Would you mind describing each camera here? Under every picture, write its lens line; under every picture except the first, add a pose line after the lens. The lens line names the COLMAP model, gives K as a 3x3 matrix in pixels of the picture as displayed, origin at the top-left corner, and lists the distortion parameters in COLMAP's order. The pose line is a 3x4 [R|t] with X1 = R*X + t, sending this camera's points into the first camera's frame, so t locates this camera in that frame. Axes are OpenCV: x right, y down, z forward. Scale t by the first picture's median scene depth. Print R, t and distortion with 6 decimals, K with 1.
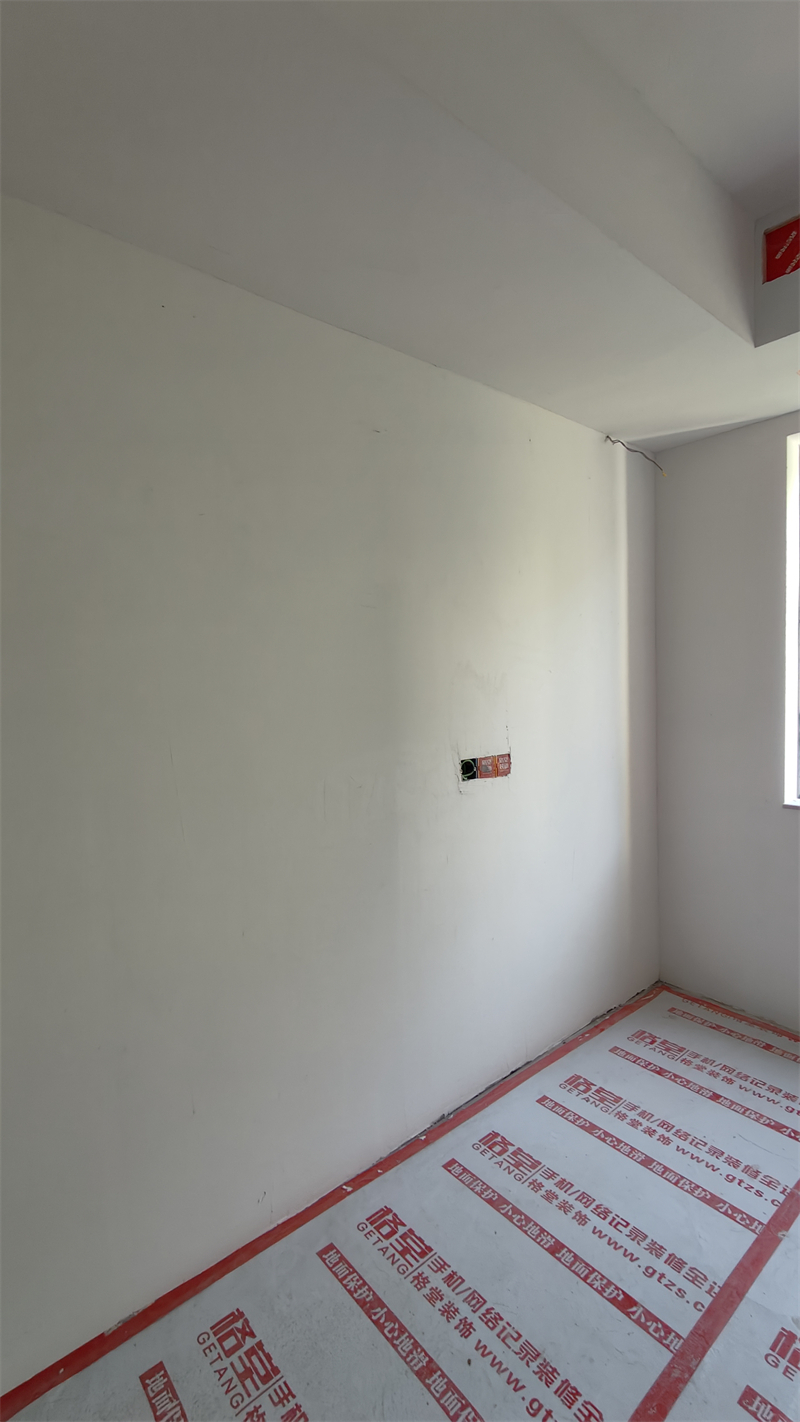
lens RADIAL K [[657.0, 0, 402.1], [0, 657.0, 794.3], [0, 0, 1]] dist [-0.013663, 0.011086]
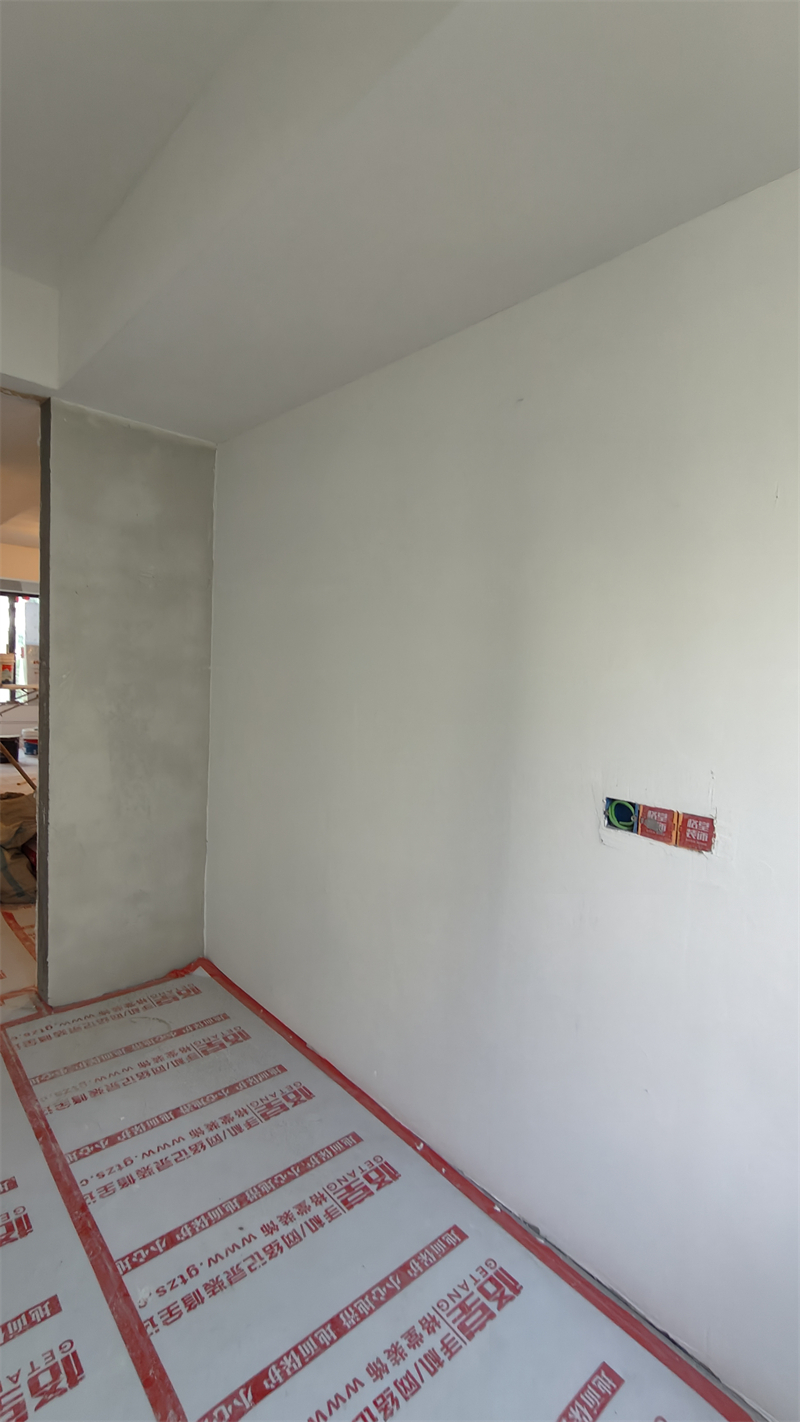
lens RADIAL K [[650.2, 0, 400.0], [0, 650.2, 711.0], [0, 0, 1]] dist [0.002997, 0.001443]
pose [[0.016968, 0.089965, -0.995800, 0.988274], [-0.233636, 0.968729, 0.083538, -0.185152], [0.972176, 0.231238, 0.037456, 0.824371]]
